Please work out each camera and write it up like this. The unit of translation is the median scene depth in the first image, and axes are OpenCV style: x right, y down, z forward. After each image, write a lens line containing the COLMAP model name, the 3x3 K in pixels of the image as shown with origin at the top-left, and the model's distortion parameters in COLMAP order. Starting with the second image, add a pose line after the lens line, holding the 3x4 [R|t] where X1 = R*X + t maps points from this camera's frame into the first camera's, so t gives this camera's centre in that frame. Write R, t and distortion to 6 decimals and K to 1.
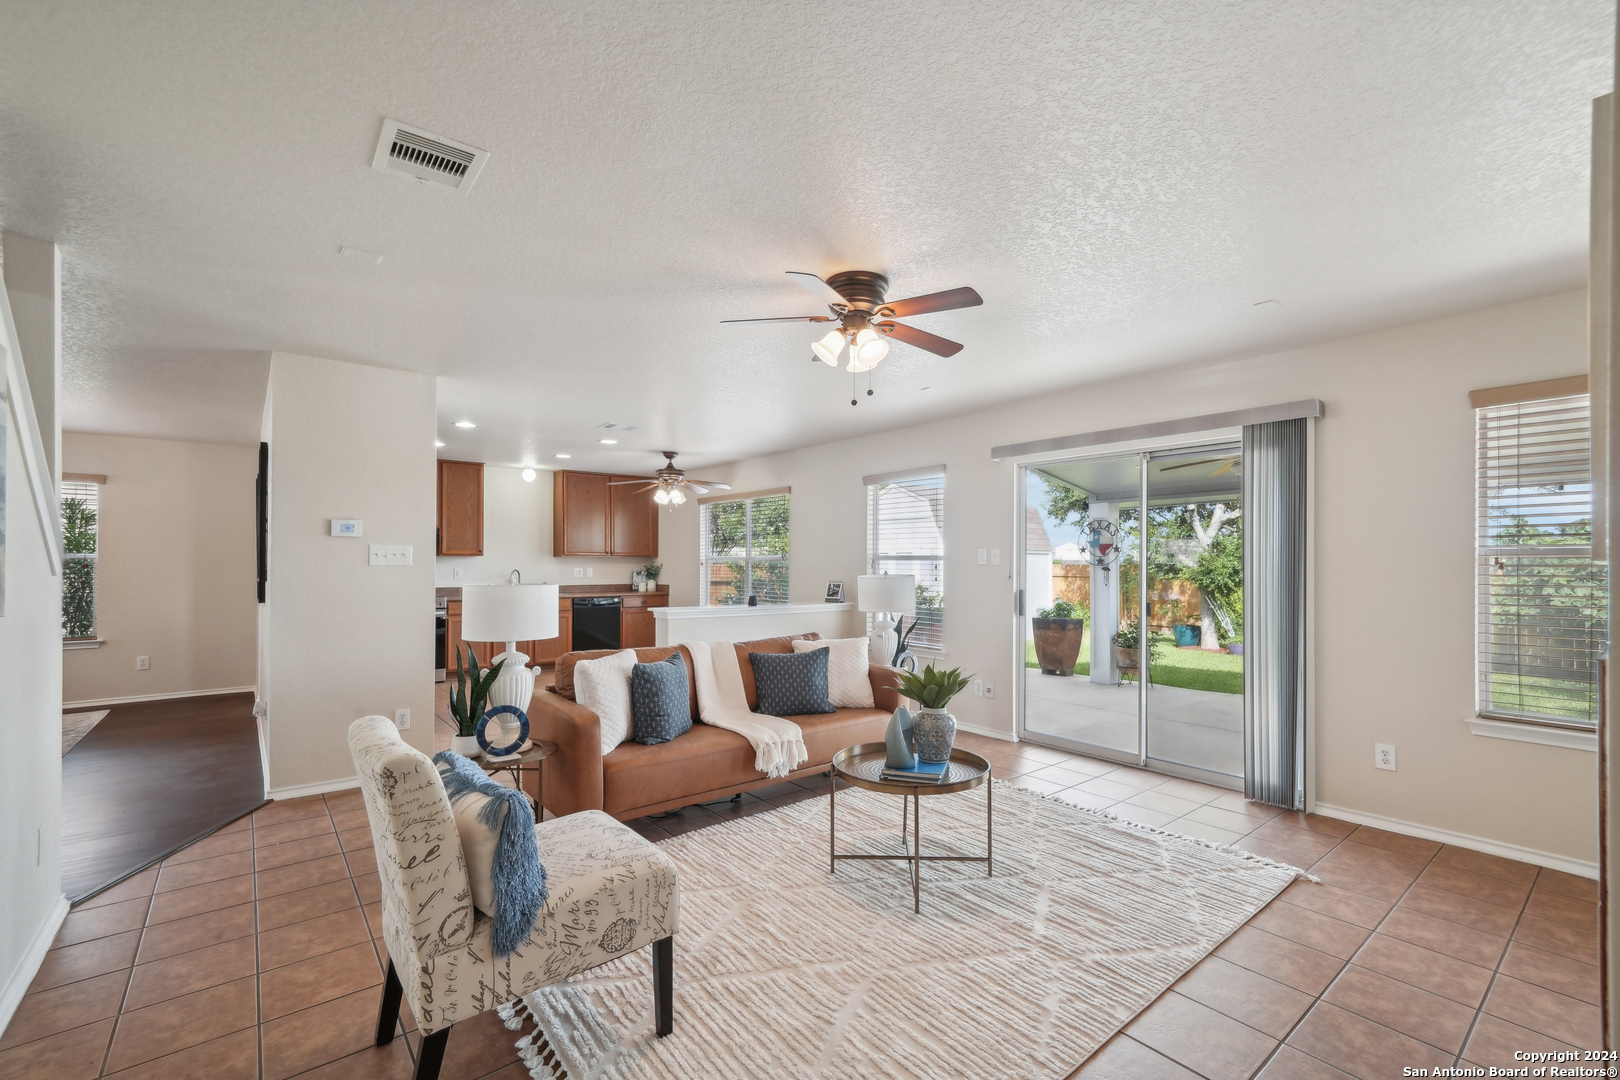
lens RADIAL K [[694.1, 0, 813.6], [0, 694.1, 563.9], [0, 0, 1]] dist [0.008508, 0.000305]
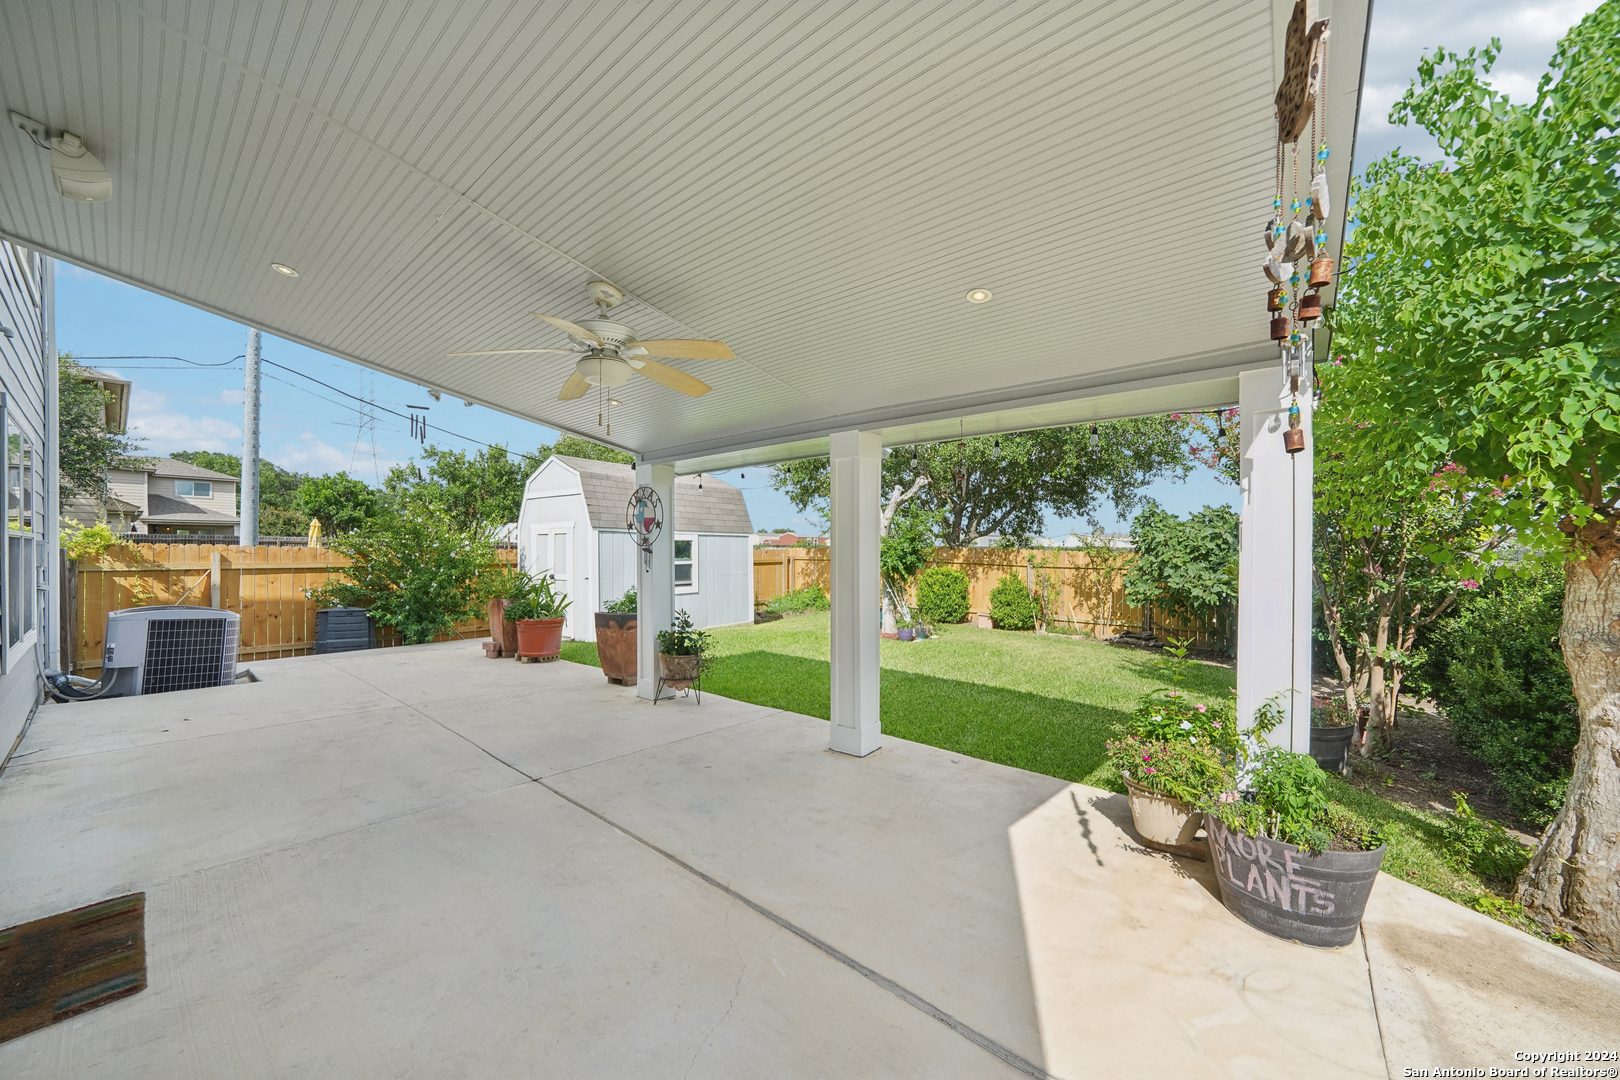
lens RADIAL K [[586.0, 0, 812.8], [0, 586.0, 552.1], [0, 0, 1]] dist [-0.007669, 0.000106]
pose [[0.982170, -0.003078, 0.187969, 0.508444], [0.002335, 0.999989, 0.004175, 0.007231], [-0.187979, -0.003661, 0.982166, 0.351316]]
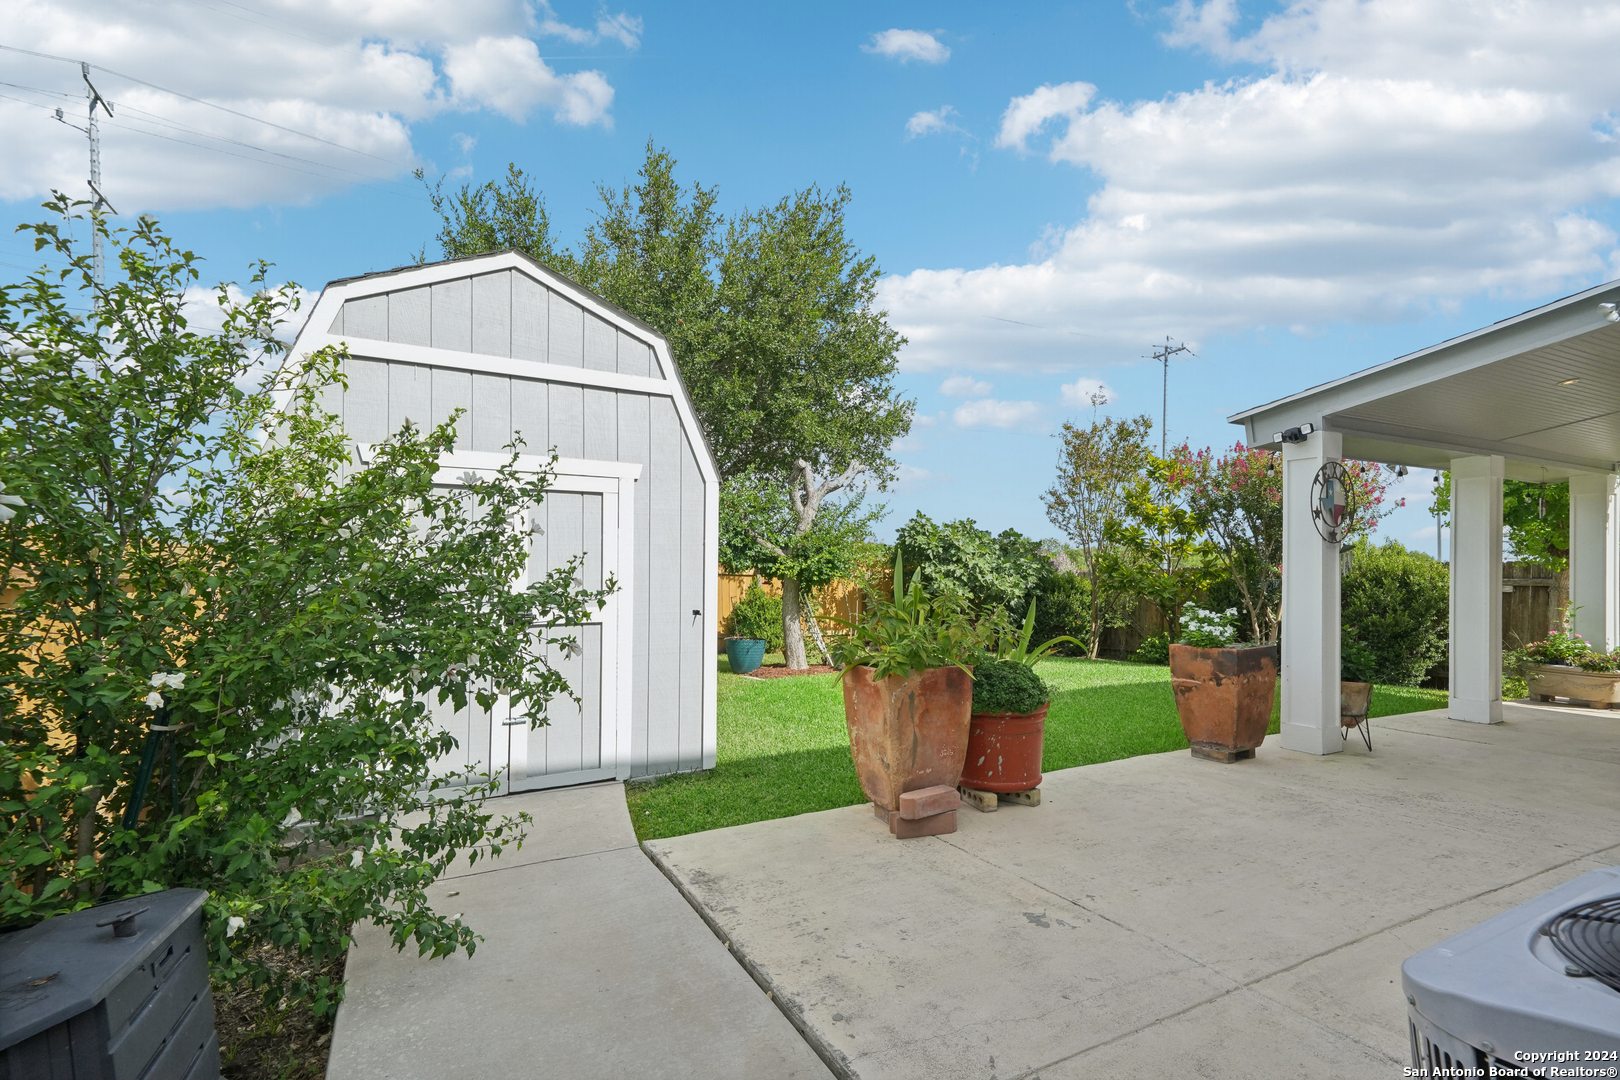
lens RADIAL K [[750.9, 0, 811.7], [0, 750.9, 557.5], [0, 0, 1]] dist [0.001669, 0.007685]
pose [[0.203834, 0.008093, 0.978972, -0.289115], [-0.010650, 0.999925, -0.006049, 0.023730], [-0.978948, -0.009193, 0.203905, 1.383822]]
